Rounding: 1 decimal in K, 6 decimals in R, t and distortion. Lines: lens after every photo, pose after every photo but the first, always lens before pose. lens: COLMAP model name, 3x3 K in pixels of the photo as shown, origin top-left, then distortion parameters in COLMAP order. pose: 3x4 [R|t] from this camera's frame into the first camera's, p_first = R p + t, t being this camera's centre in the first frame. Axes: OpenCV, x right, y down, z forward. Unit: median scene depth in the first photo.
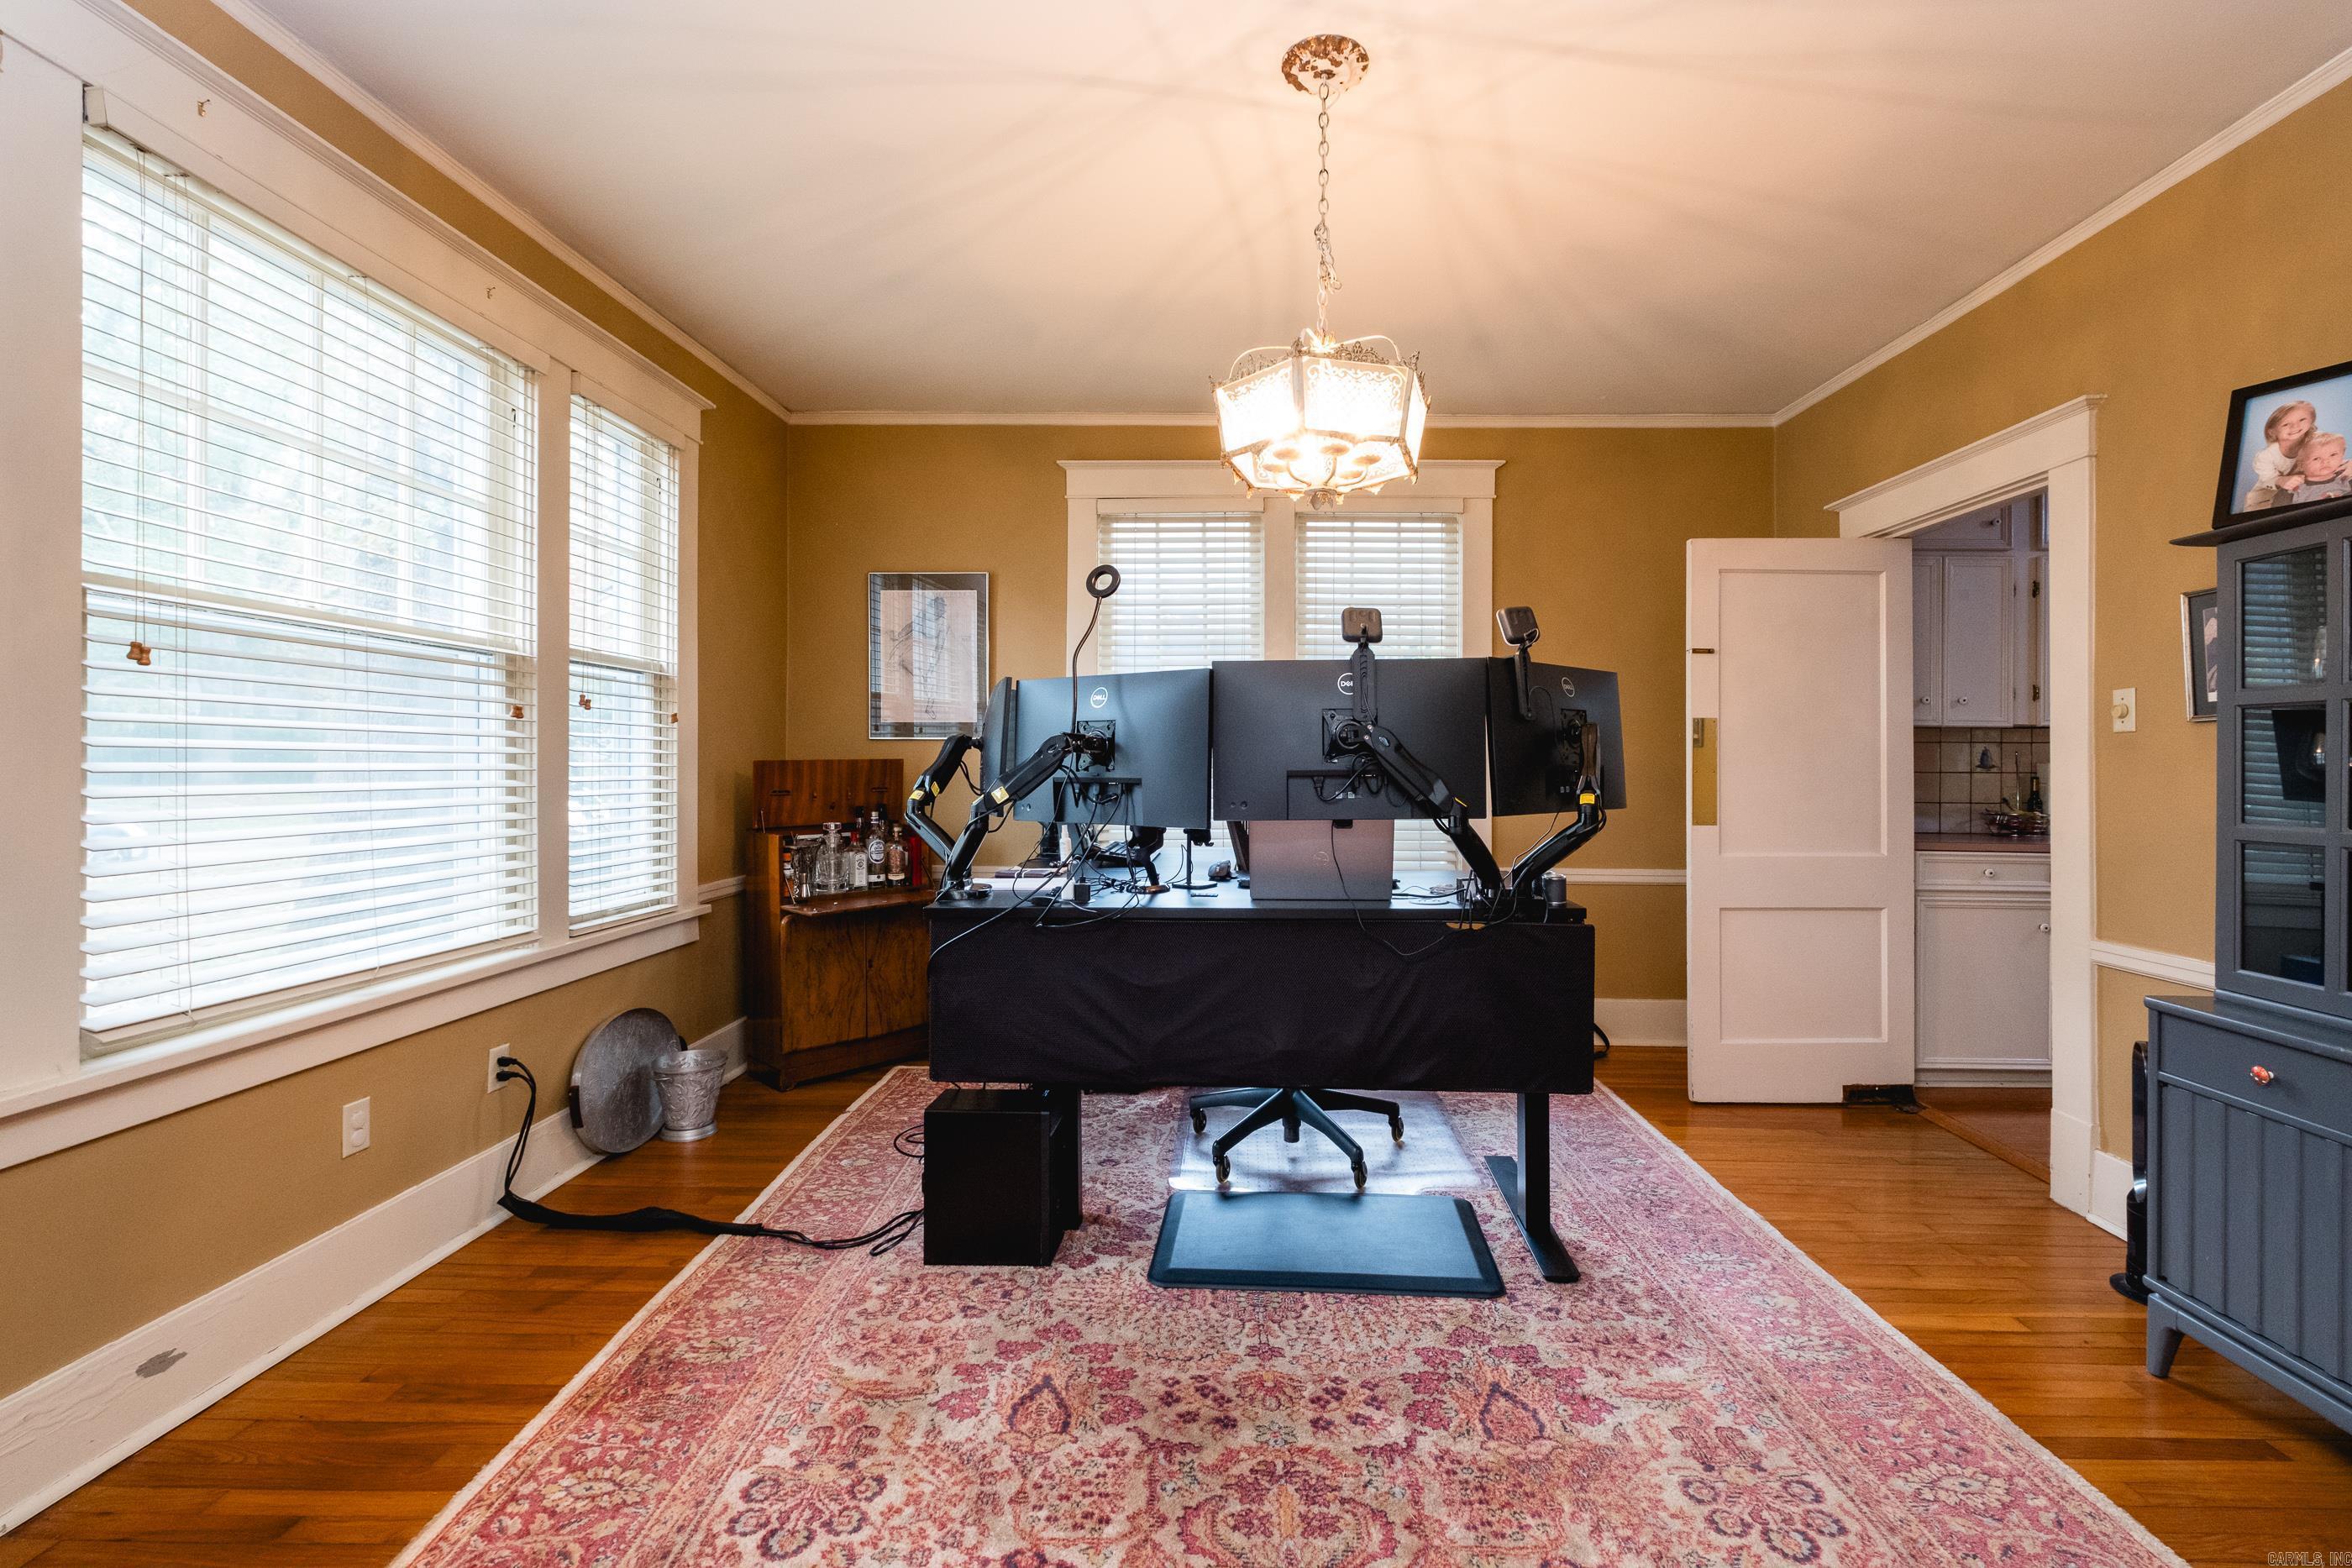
lens RADIAL K [[1024.4, 0, 1221.6], [0, 1024.4, 781.2], [0, 0, 1]] dist [0.010039, -0.005835]
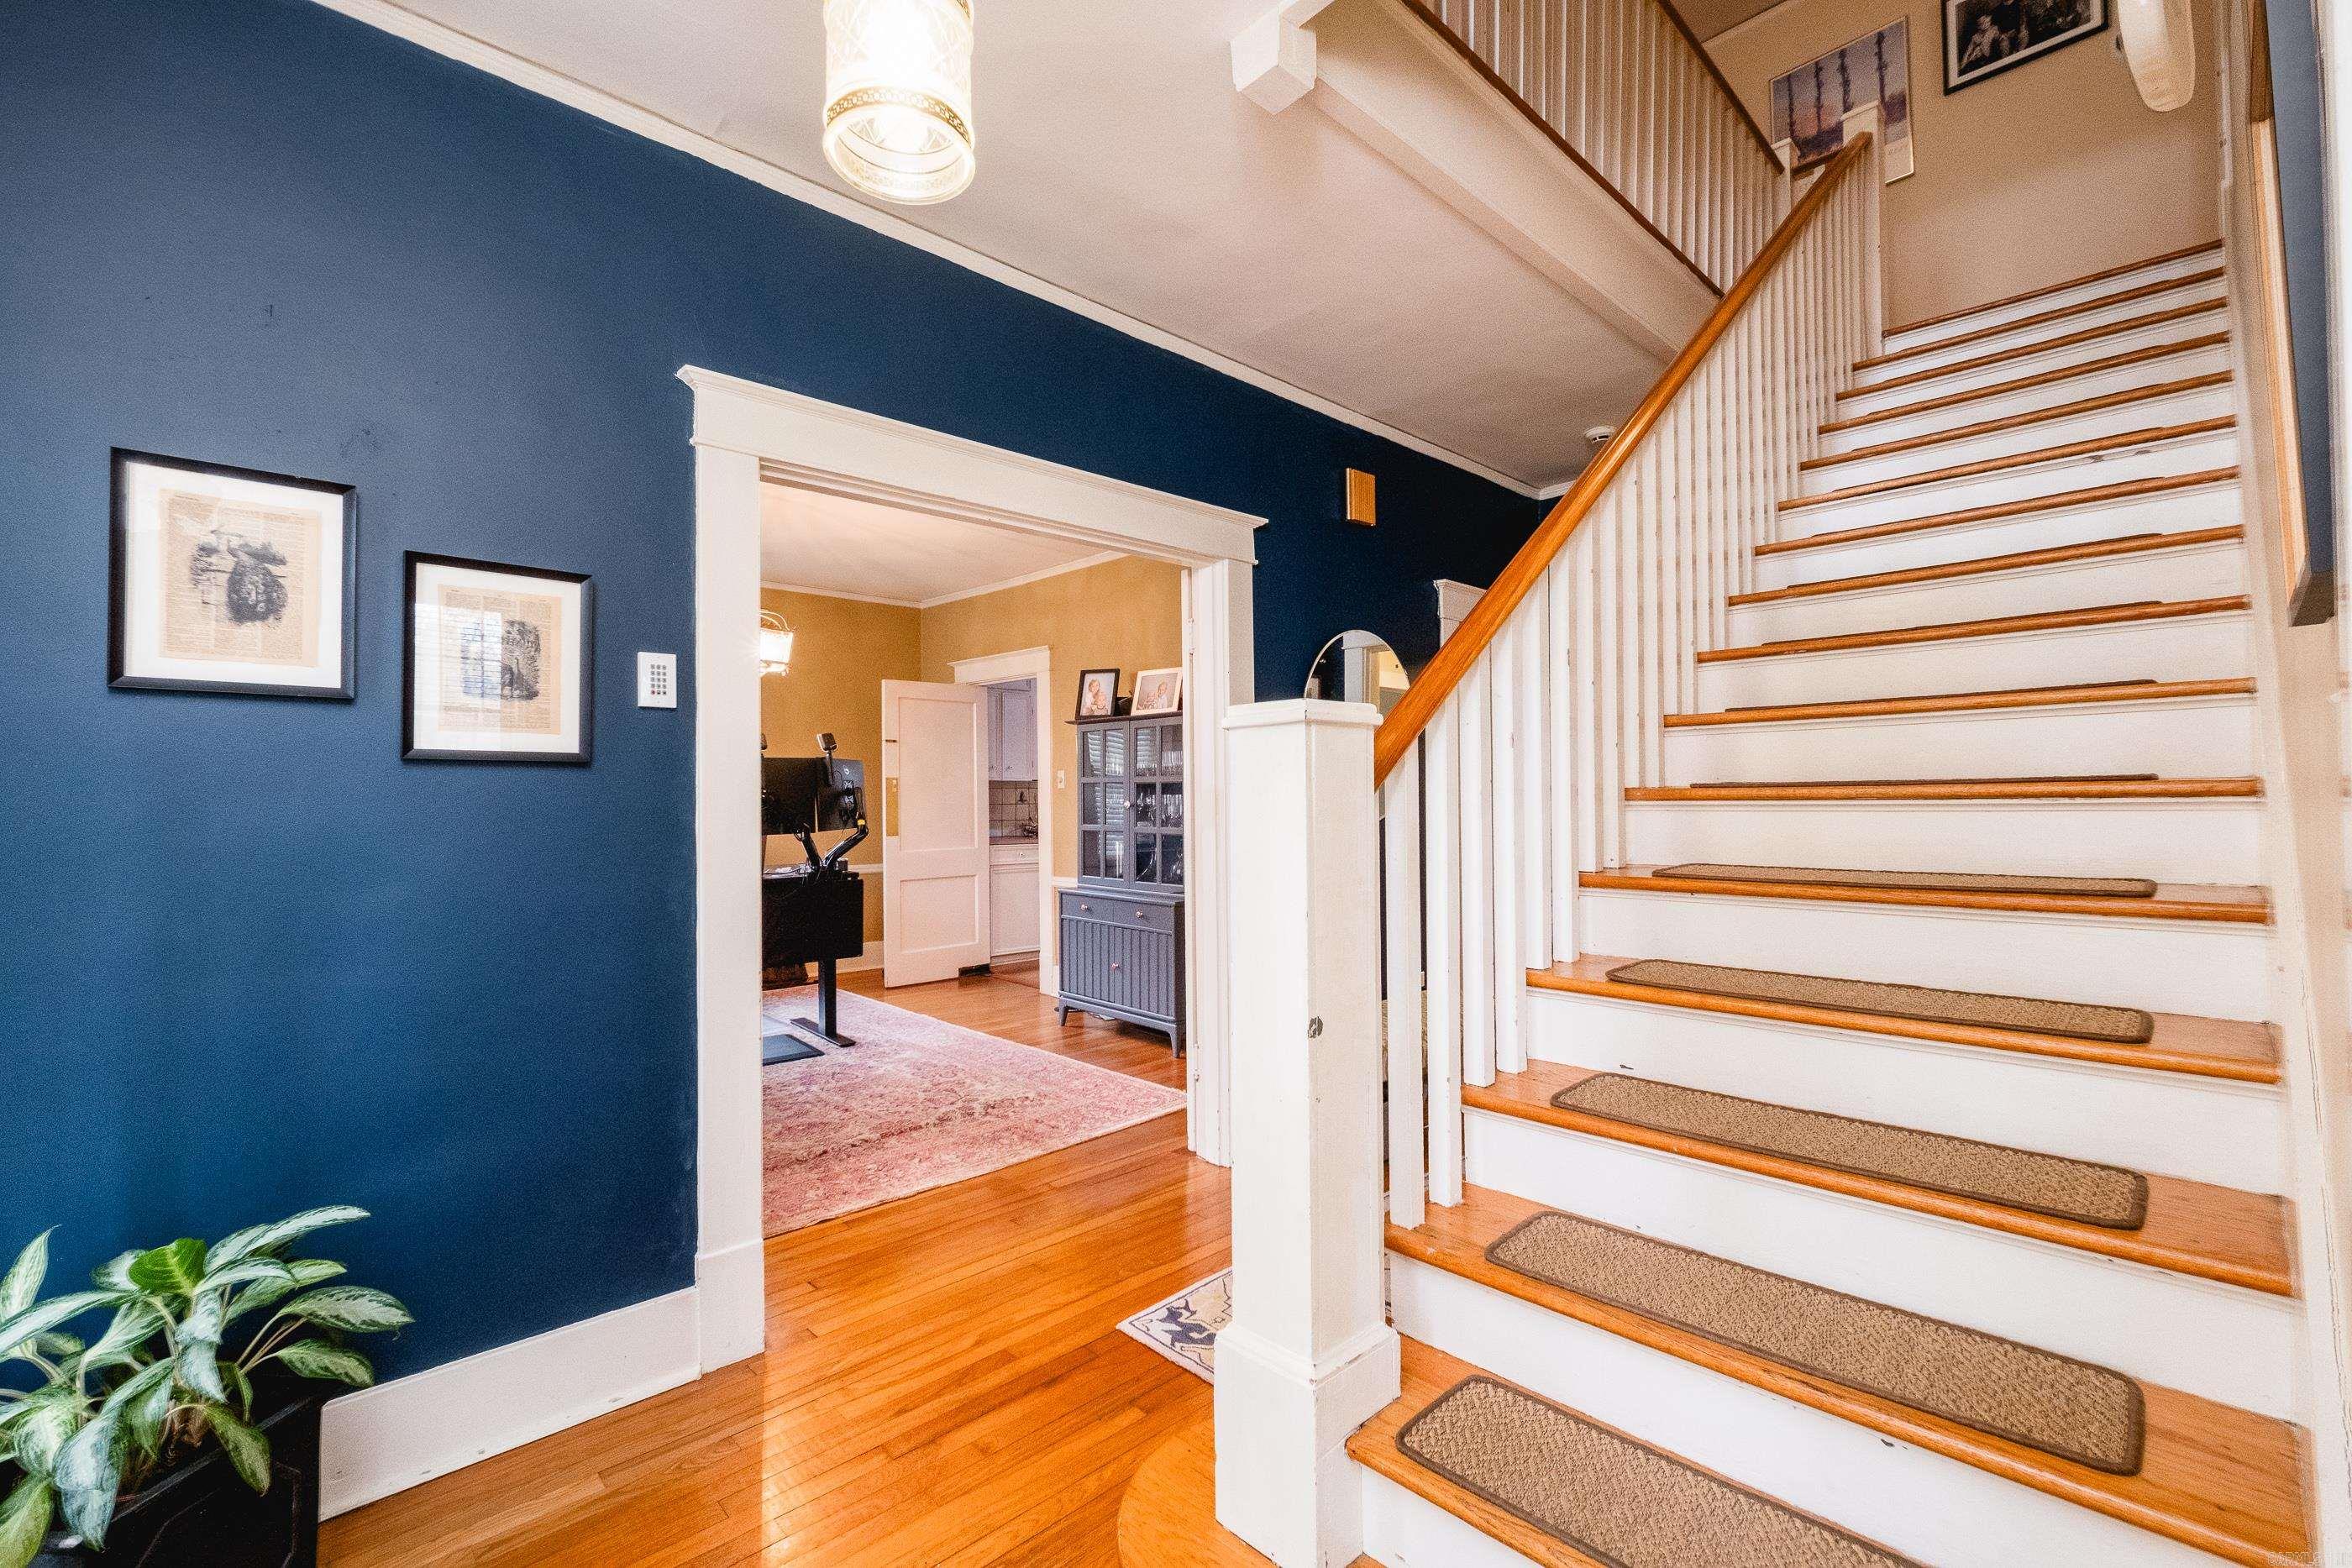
lens RADIAL K [[1024.4, 0, 1183.4], [0, 1024.4, 788.7], [0, 0, 1]] dist [0.010039, -0.005835]
pose [[0.719386, -0.000226, 0.694610, -0.480135], [0.011336, 0.999871, -0.011415, -0.016343], [-0.694518, 0.016086, 0.719296, -0.764278]]
